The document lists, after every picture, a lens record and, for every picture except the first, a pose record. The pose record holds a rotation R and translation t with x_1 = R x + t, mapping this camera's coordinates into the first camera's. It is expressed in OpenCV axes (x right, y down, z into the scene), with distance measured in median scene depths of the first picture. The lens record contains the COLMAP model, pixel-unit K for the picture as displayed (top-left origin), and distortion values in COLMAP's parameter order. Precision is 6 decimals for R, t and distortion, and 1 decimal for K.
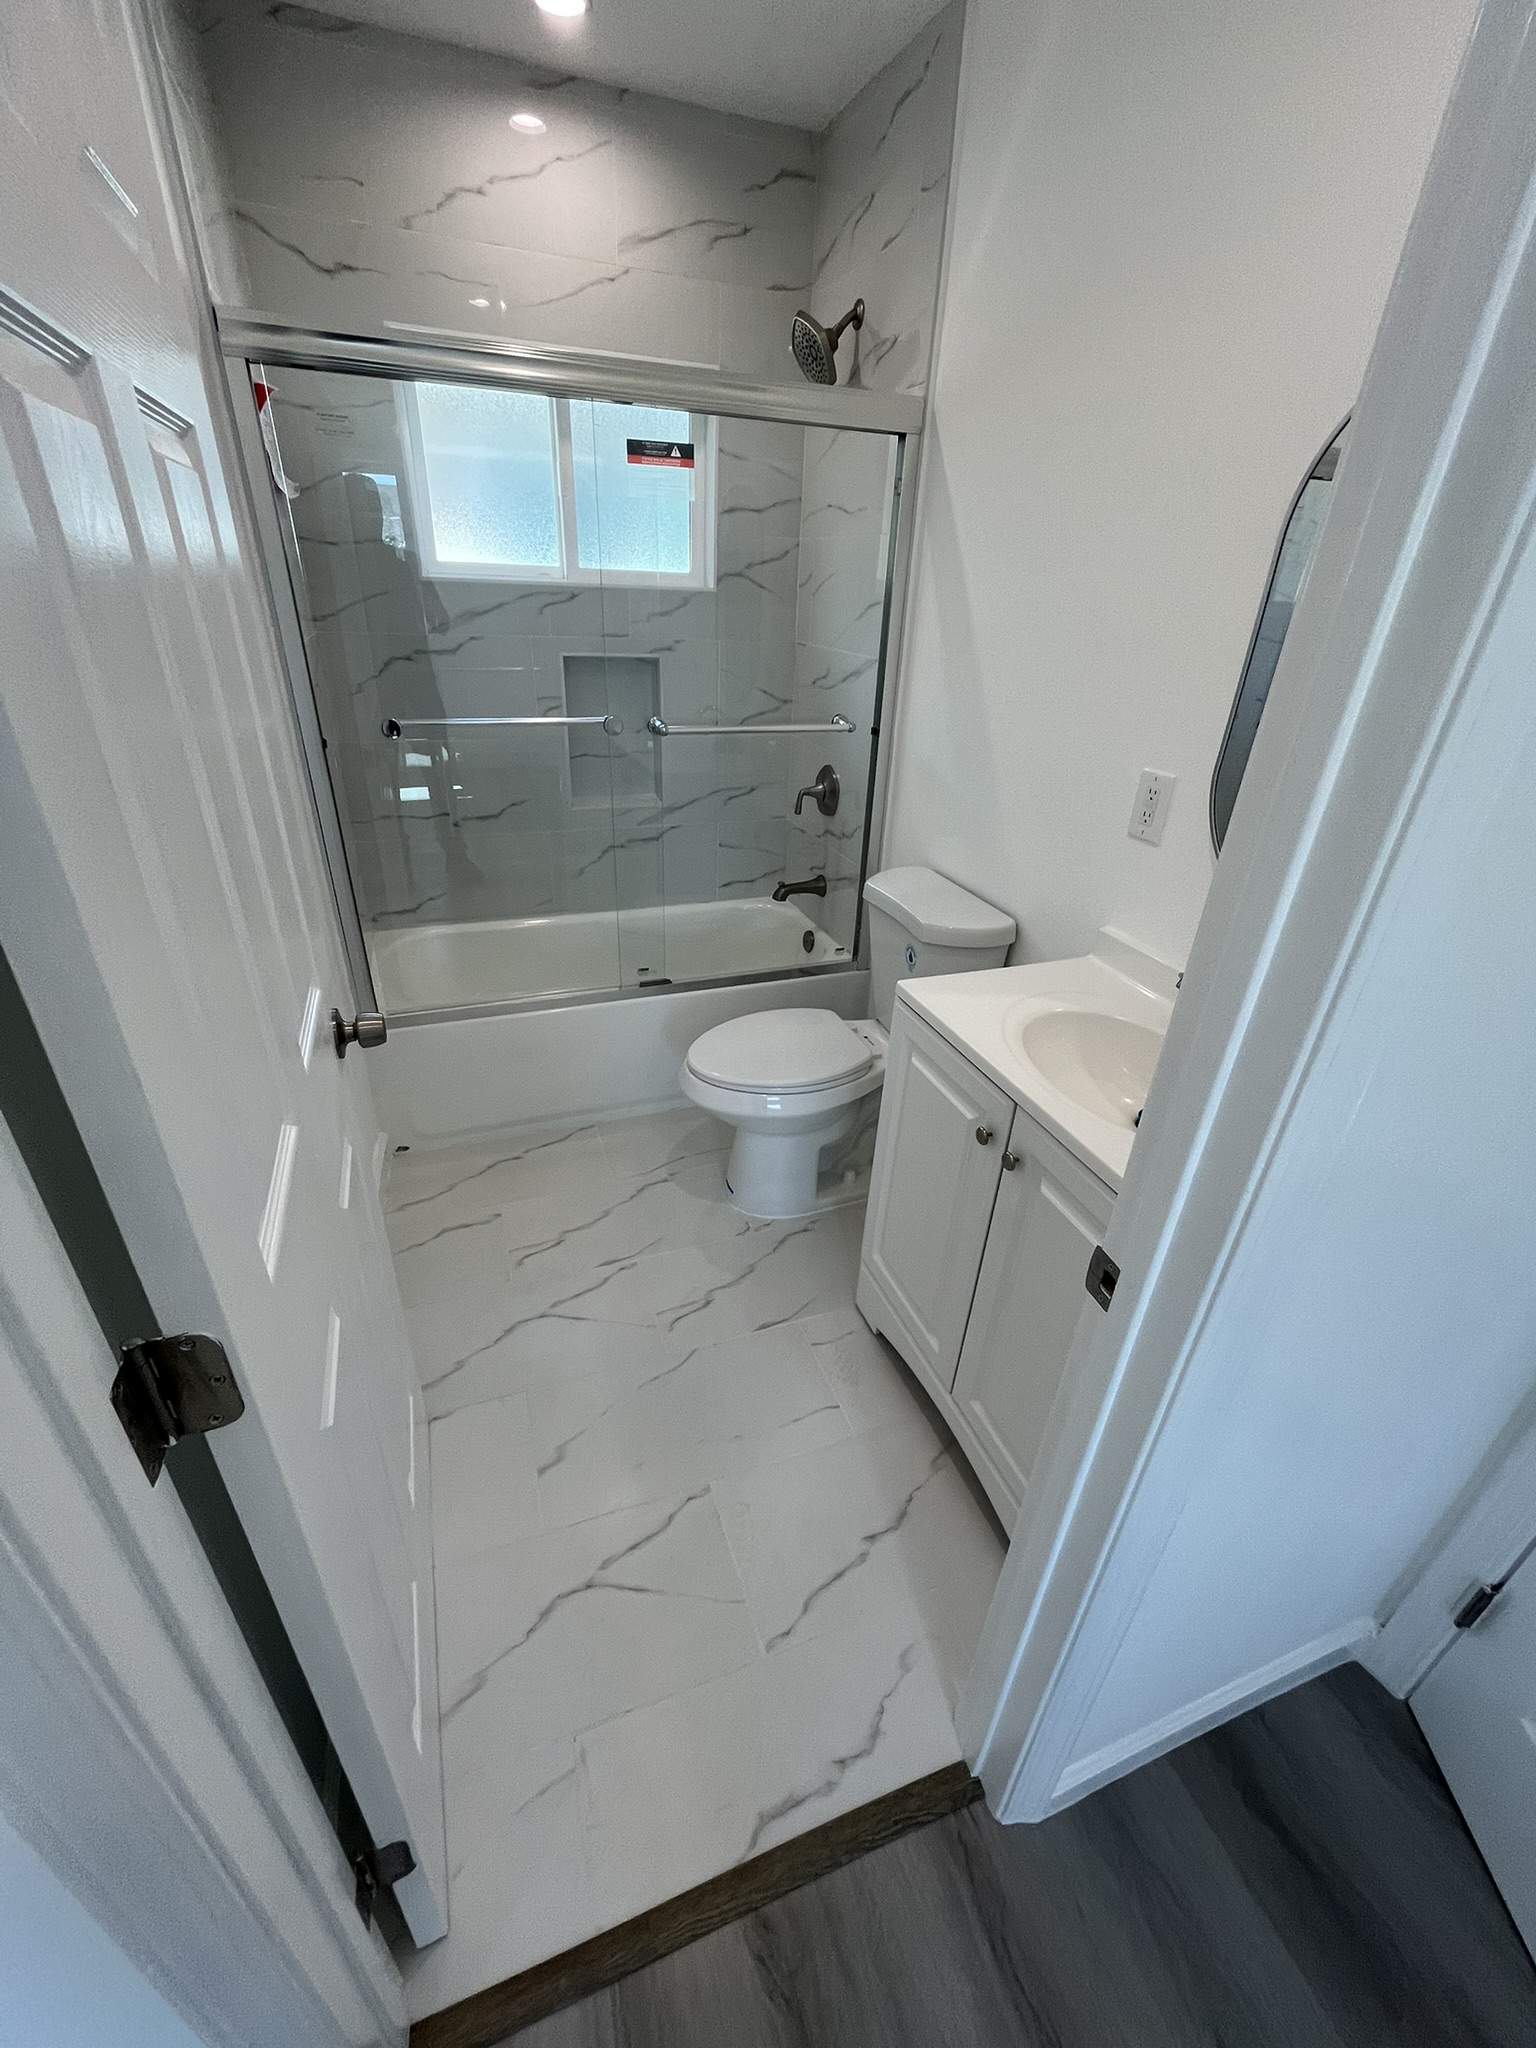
lens RADIAL K [[830.6, 0, 767.9], [0, 830.6, 1022.4], [0, 0, 1]] dist [-0.003398, 0.000318]
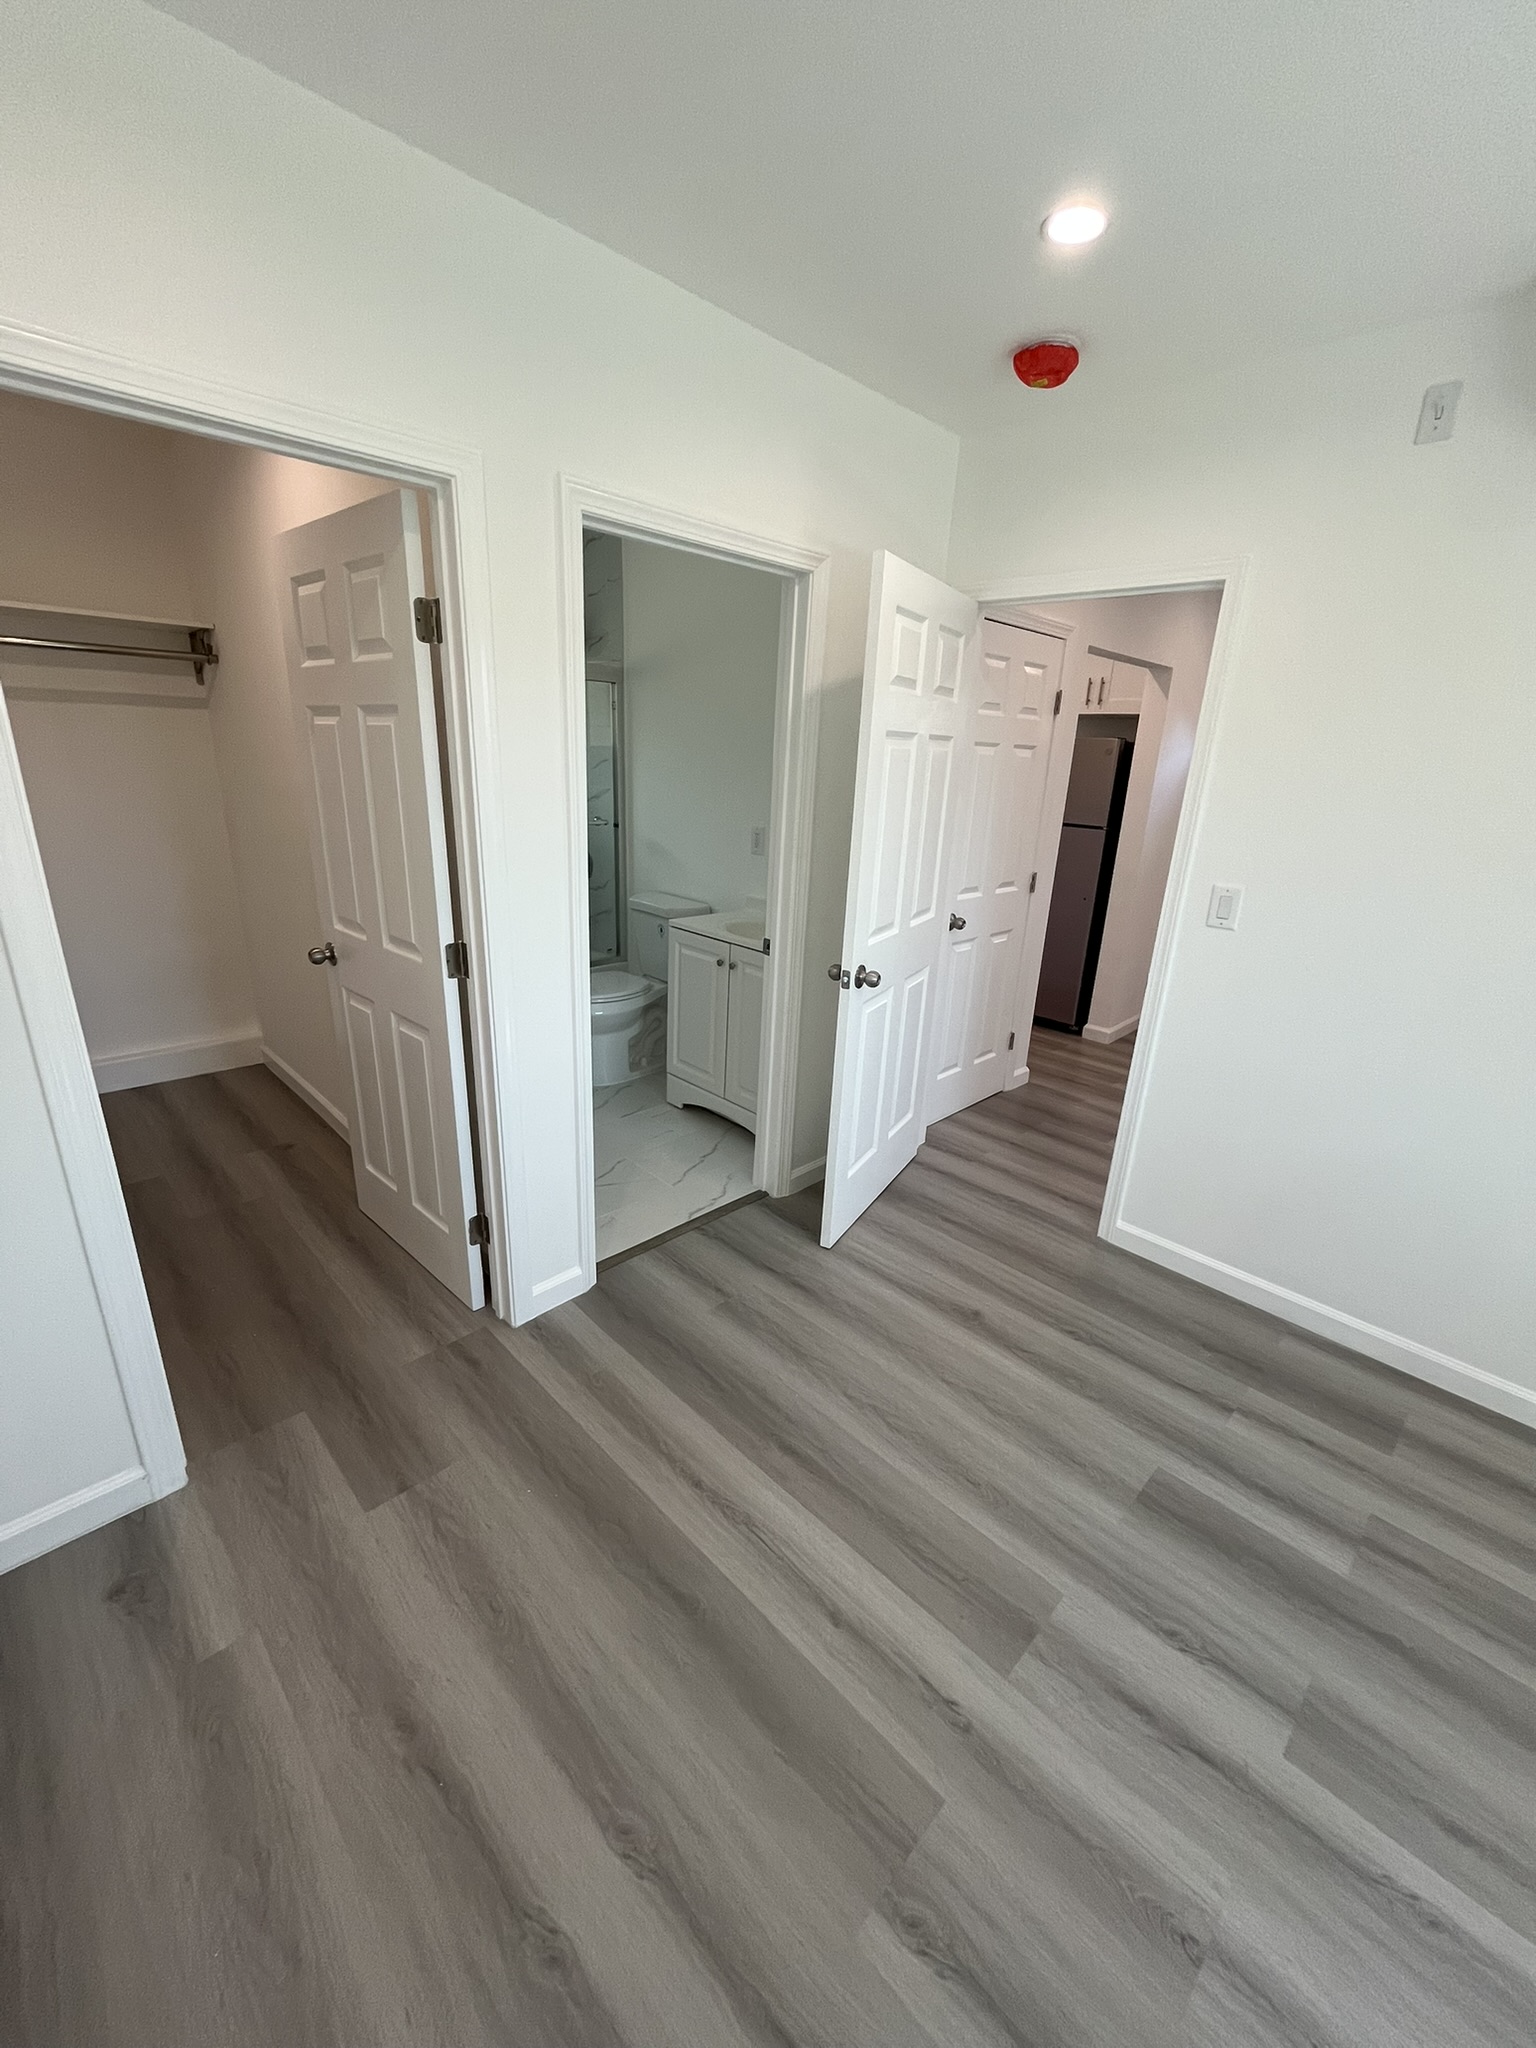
lens RADIAL K [[832.3, 0, 768.0], [0, 832.3, 1024.0], [0, 0, 1]] dist [-0.002445, -0.000282]
pose [[0.908342, -0.131597, 0.396984, -0.379683], [0.189361, 0.975746, -0.109826, 0.372739], [-0.372903, 0.174932, 0.911231, -0.788451]]
